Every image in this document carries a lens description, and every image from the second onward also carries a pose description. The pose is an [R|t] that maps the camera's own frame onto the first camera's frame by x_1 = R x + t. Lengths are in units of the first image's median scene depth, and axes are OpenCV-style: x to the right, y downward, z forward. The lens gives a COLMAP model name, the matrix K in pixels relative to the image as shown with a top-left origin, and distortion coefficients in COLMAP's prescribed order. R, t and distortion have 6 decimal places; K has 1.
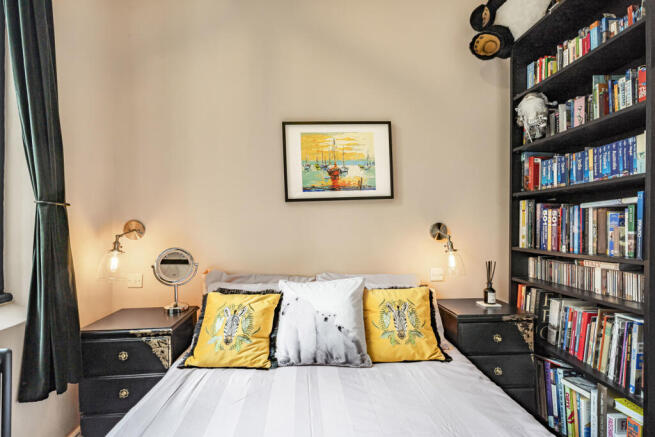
lens RADIAL K [[306.8, 0, 327.6], [0, 306.8, 226.4], [0, 0, 1]] dist [0.003379, 0.000104]
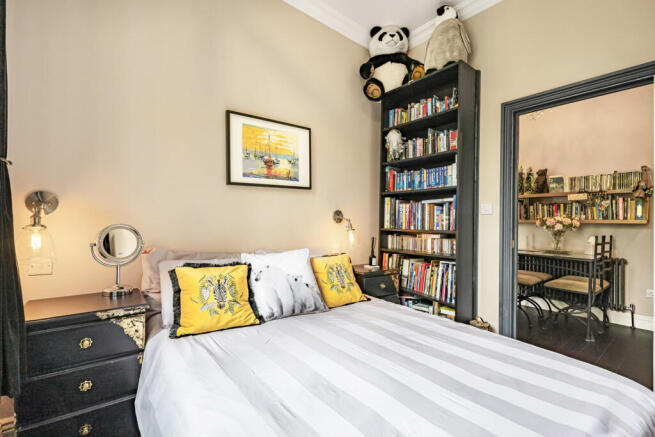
lens RADIAL K [[306.2, 0, 327.5], [0, 306.2, 218.5], [0, 0, 1]] dist [-0.001074, -0.000043]
pose [[0.821838, 0.027254, 0.569069, -0.533306], [-0.018853, 0.999609, -0.020647, 0.064263], [-0.569409, 0.006240, 0.822031, -0.092753]]
